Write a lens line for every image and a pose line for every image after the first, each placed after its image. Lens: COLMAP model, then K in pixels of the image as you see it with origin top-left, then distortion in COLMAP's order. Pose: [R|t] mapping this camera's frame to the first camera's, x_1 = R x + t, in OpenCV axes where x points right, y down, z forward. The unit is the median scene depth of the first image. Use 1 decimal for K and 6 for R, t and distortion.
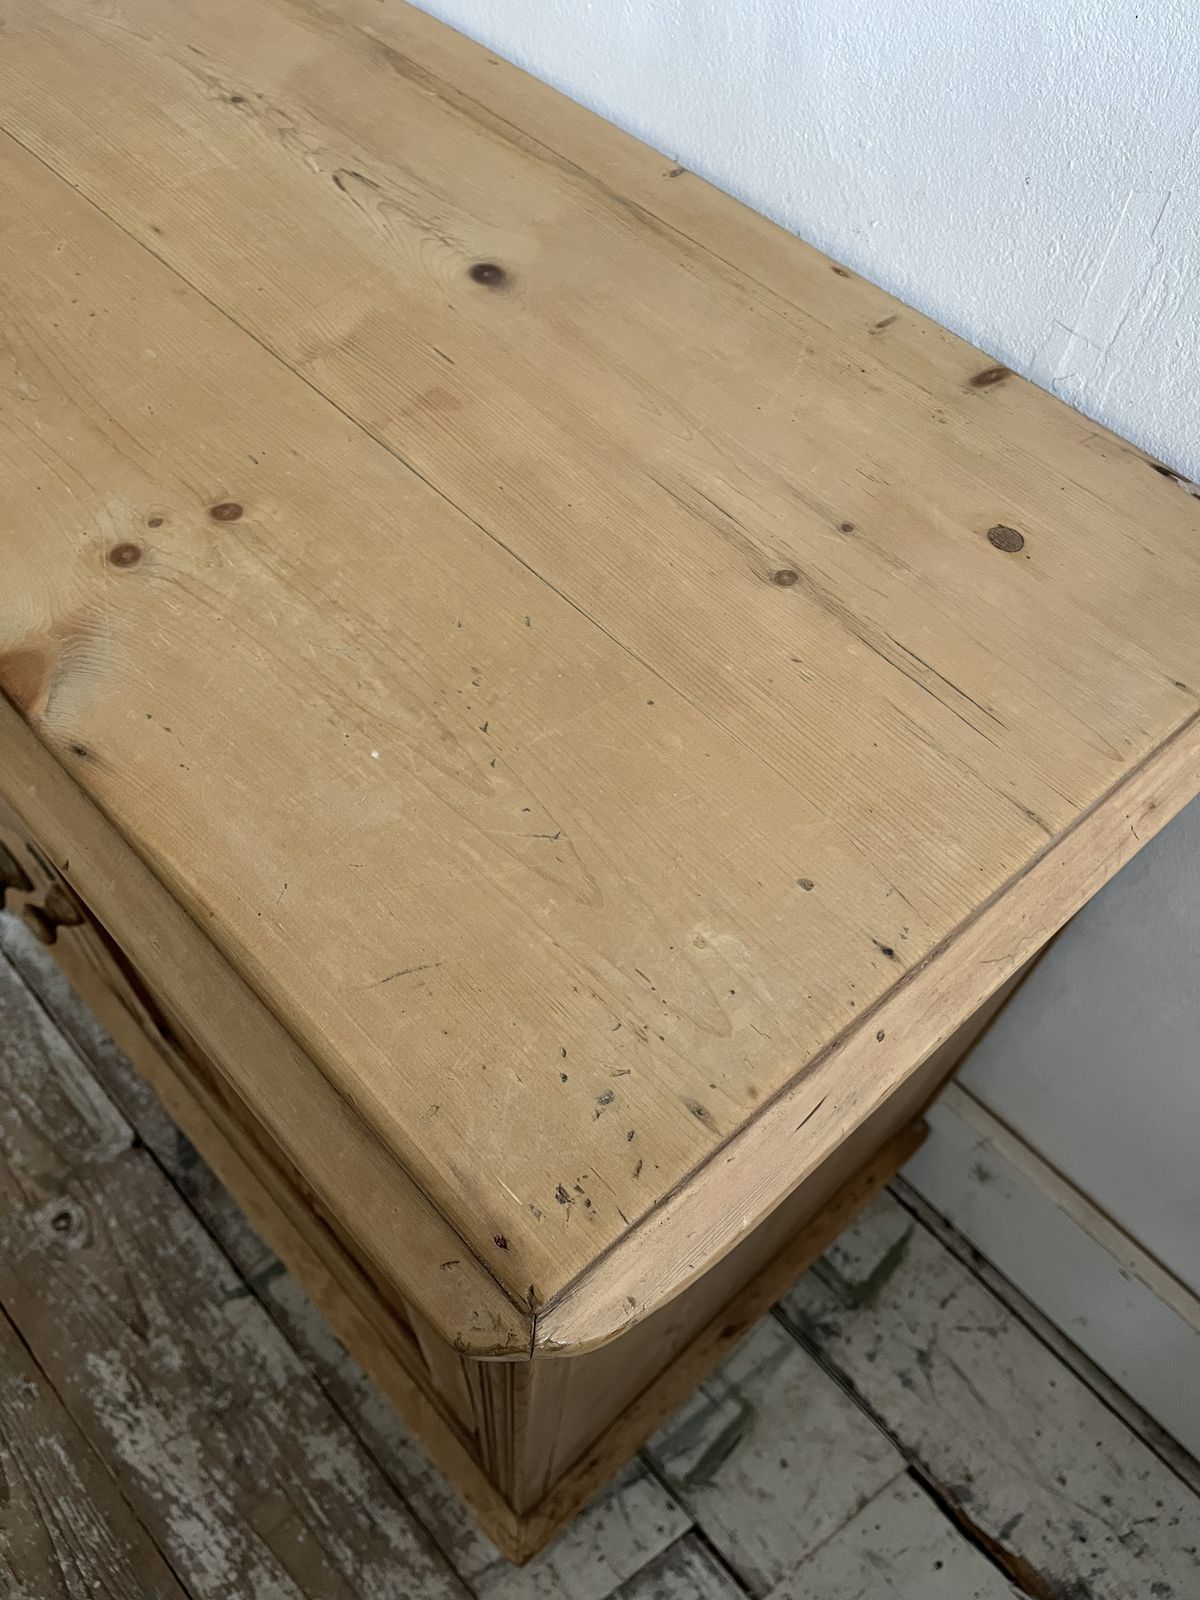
lens RADIAL K [[1224.5, 0, 593.2], [0, 1224.5, 799.7], [0, 0, 1]] dist [0.073684, -0.121458]
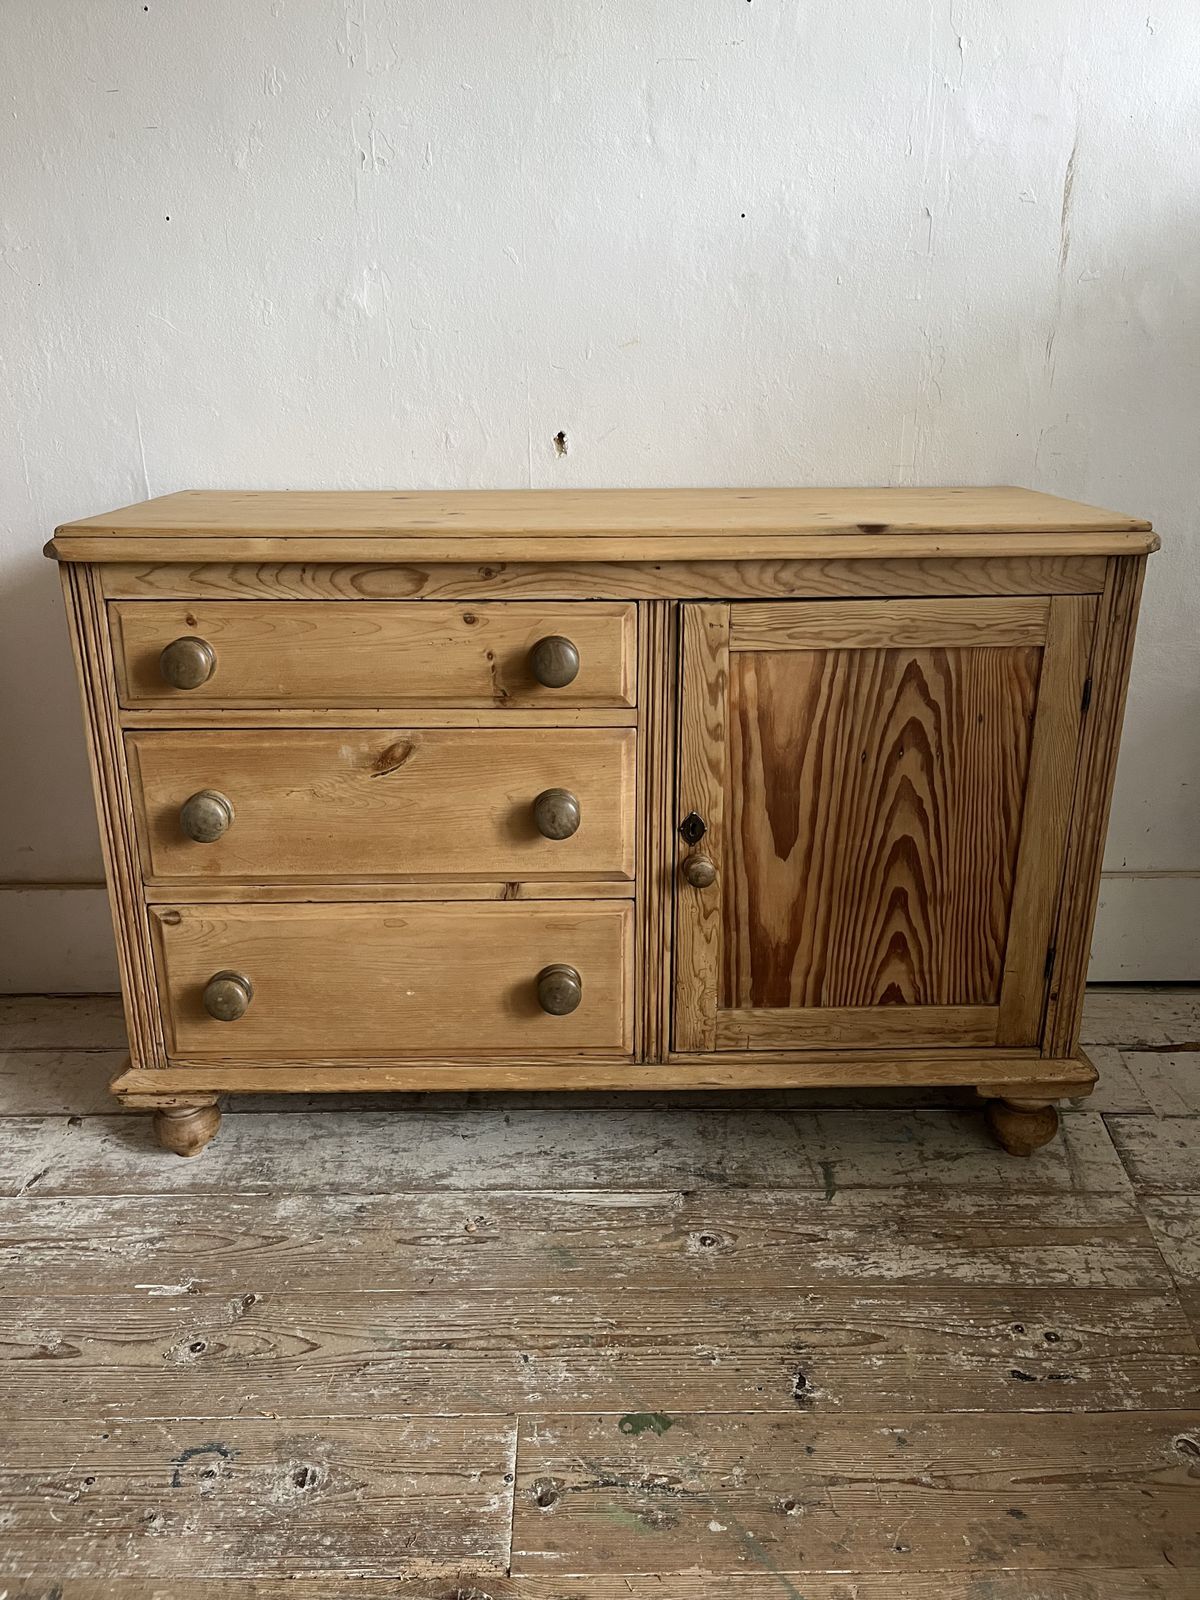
lens RADIAL K [[1213.6, 0, 597.1], [0, 1213.6, 802.6], [0, 0, 1]] dist [0.074762, -0.109815]
pose [[0.669266, -0.299889, 0.679816, -1.354907], [0.634428, 0.706885, -0.312753, 0.379188], [-0.386761, 0.640609, 0.663352, -0.093015]]
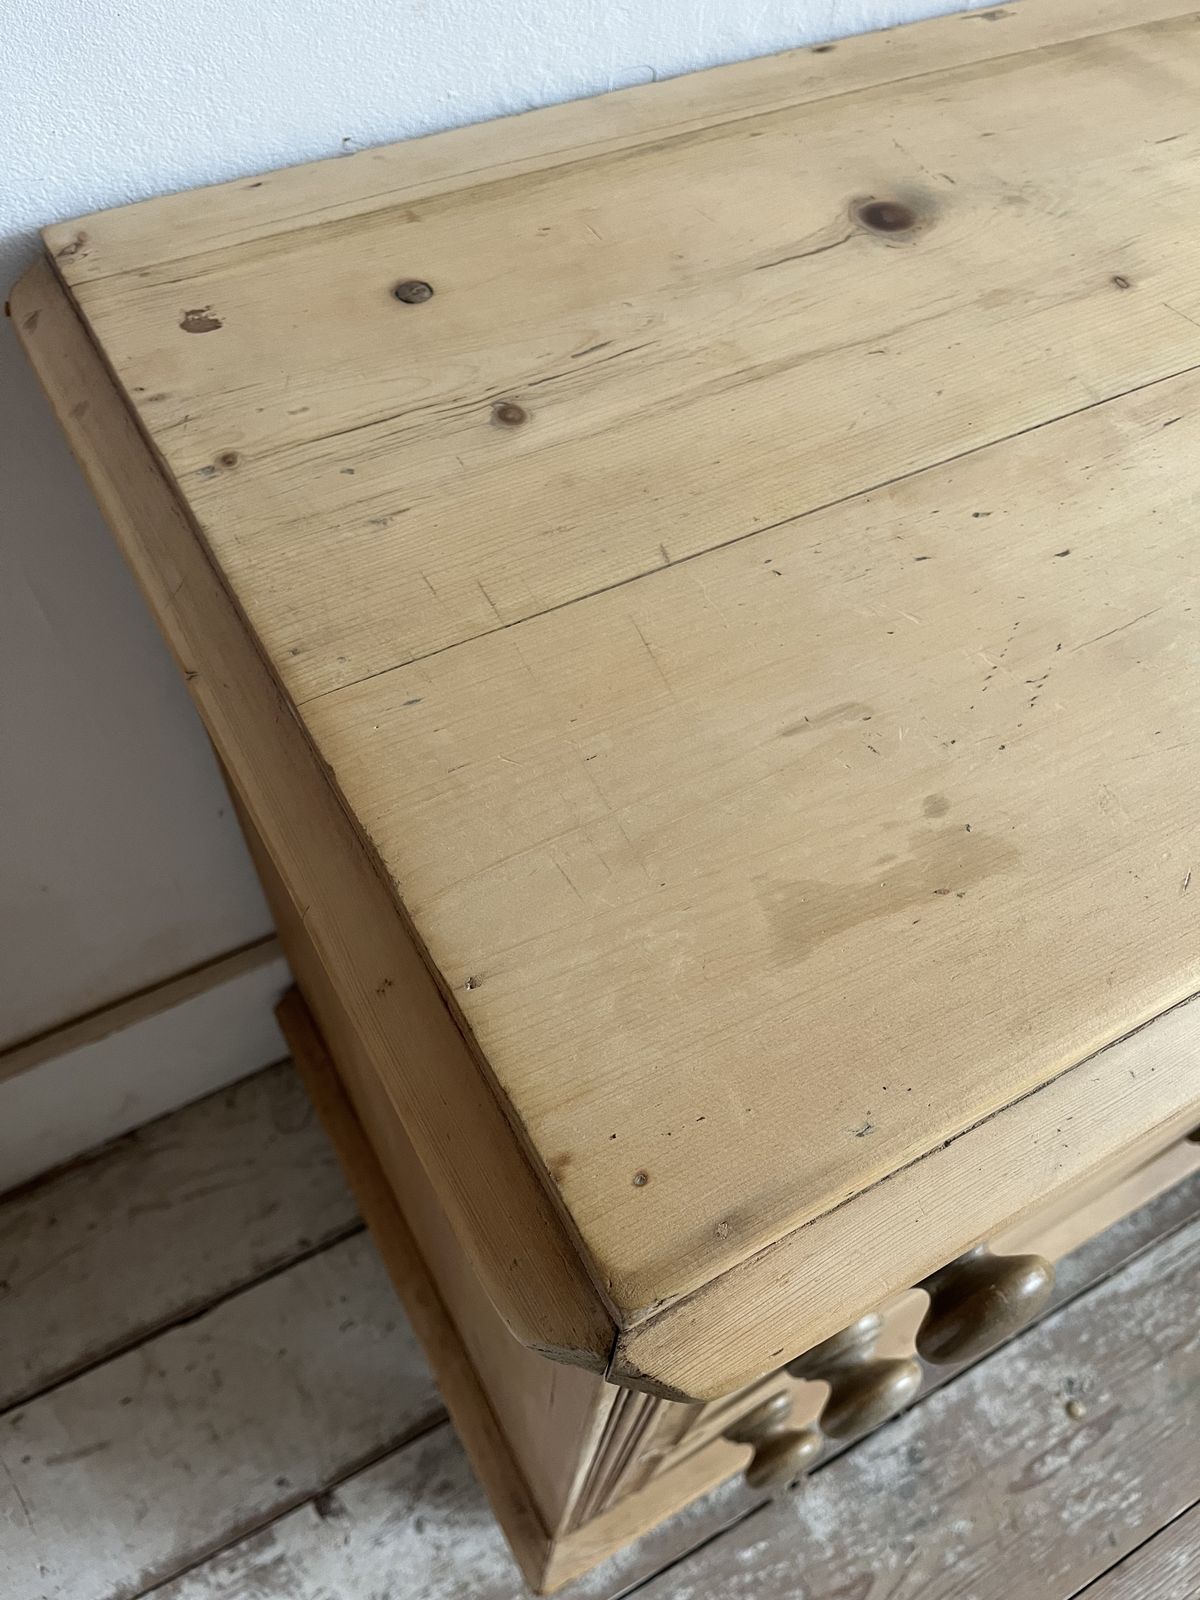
lens RADIAL K [[1213.6, 0, 598.4], [0, 1213.6, 813.4], [0, 0, 1]] dist [0.074762, -0.109815]
pose [[0.237136, -0.828424, 0.507426, -0.830066], [0.779059, 0.474208, 0.410114, -0.727340], [-0.580374, 0.298062, 0.757843, 0.557537]]
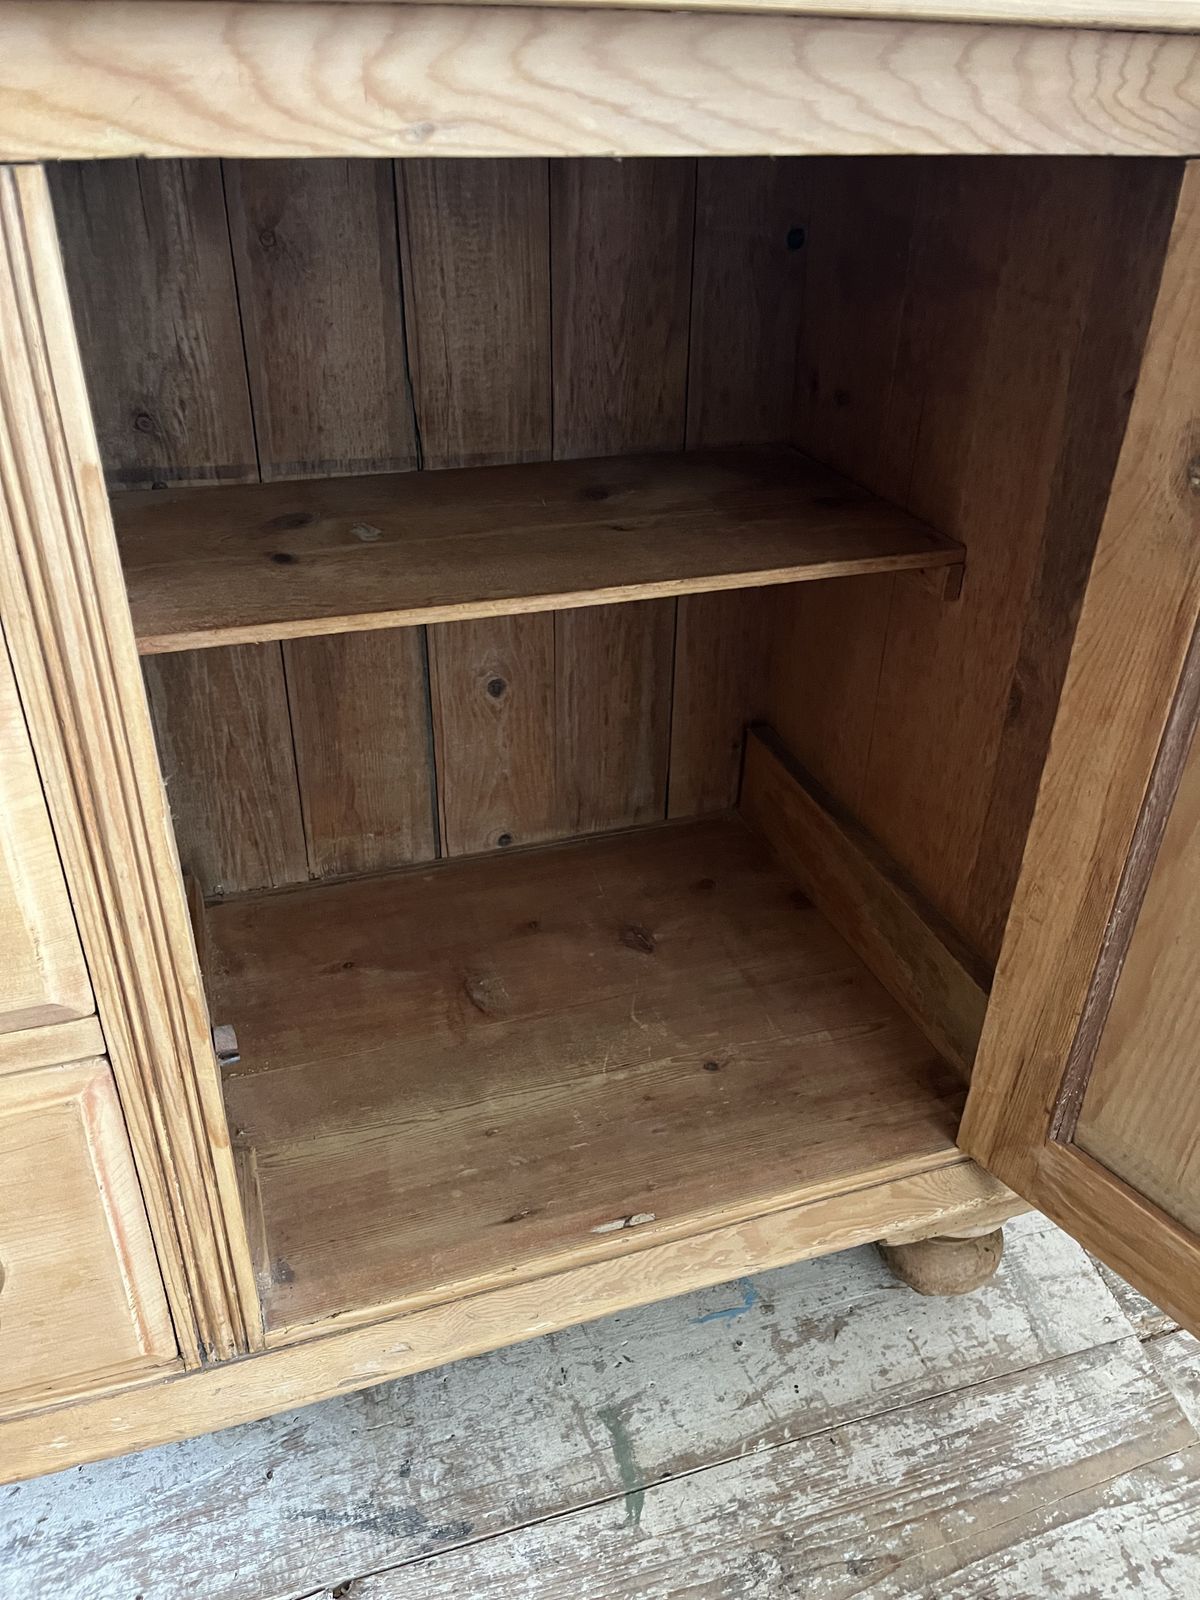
lens RADIAL K [[1213.6, 0, 596.8], [0, 1213.6, 805.7], [0, 0, 1]] dist [0.074762, -0.109815]
pose [[0.414535, -0.497102, 0.762267, -0.668721], [0.757165, 0.653071, 0.014131, 0.129589], [-0.504839, 0.571304, 0.647109, 0.375747]]
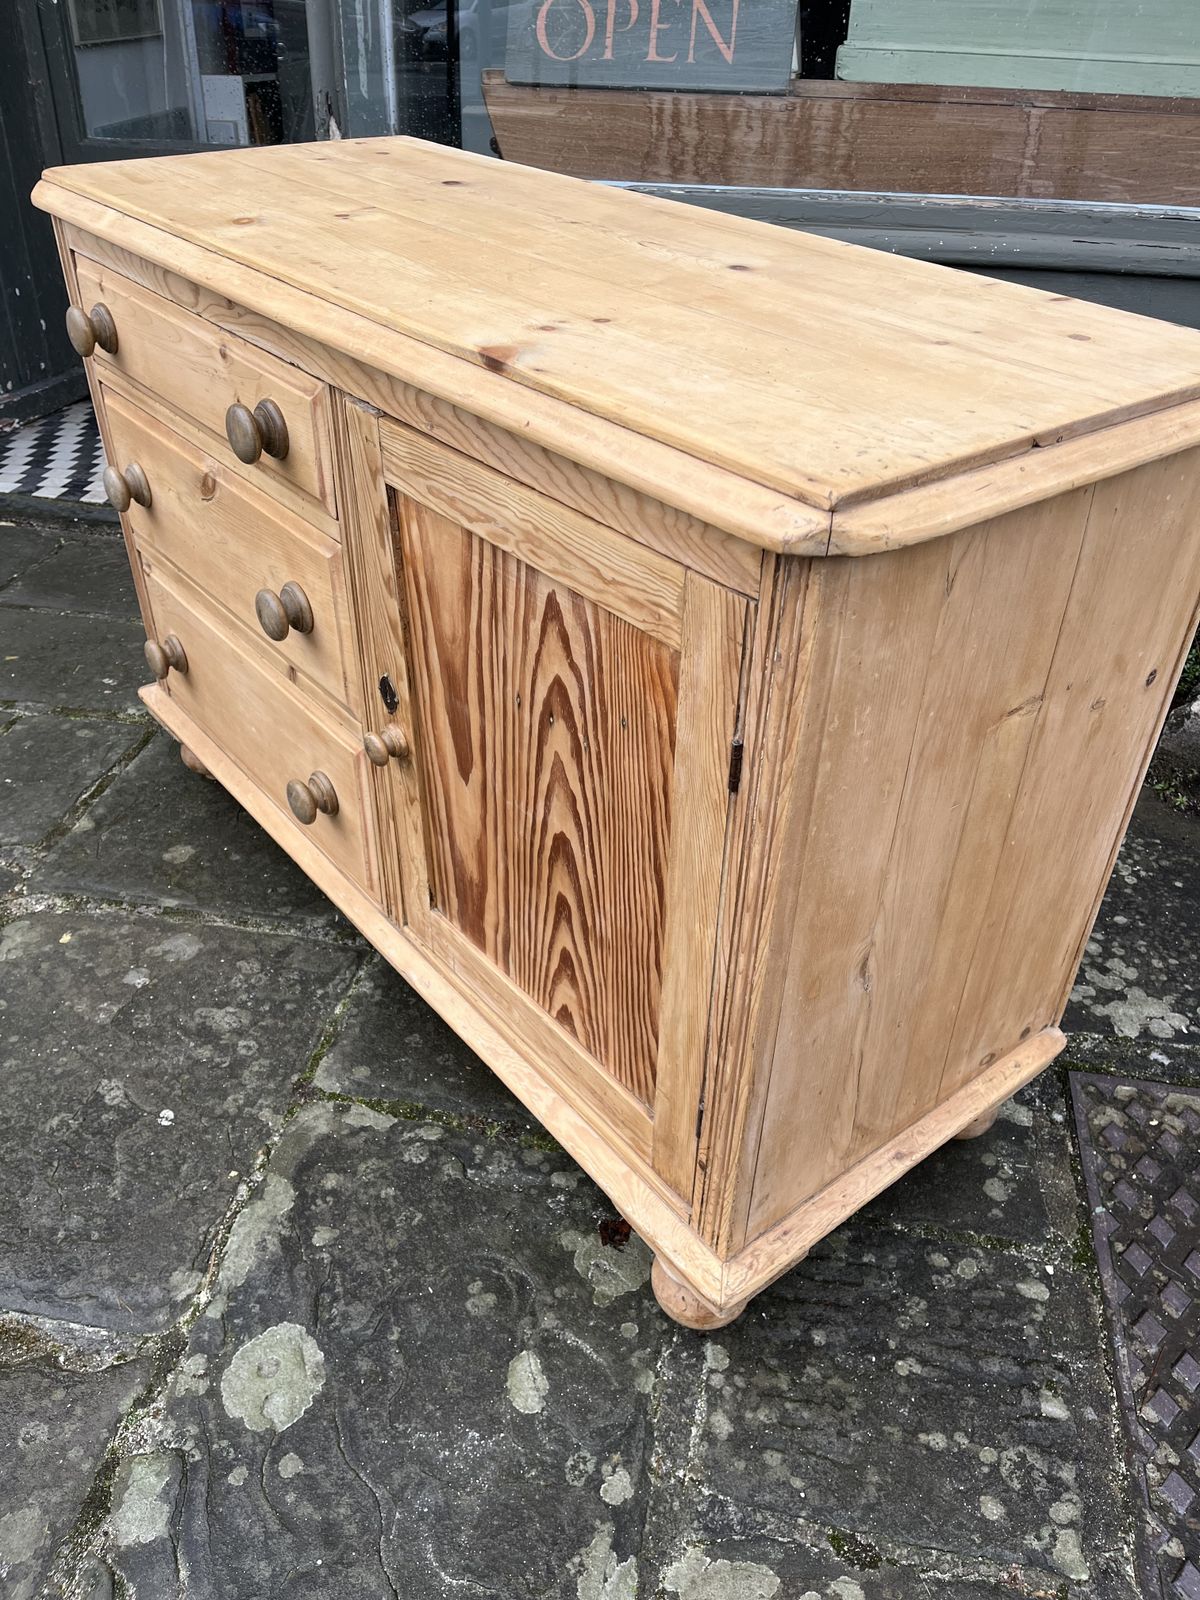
lens RADIAL K [[1213.6, 0, 588.4], [0, 1213.6, 808.2], [0, 0, 1]] dist [0.074762, -0.109815]
pose [[0.996350, 0.019250, -0.083164, -0.084098], [-0.046262, 0.940536, -0.336530, 0.494752], [0.071741, 0.339149, 0.937993, -0.180026]]
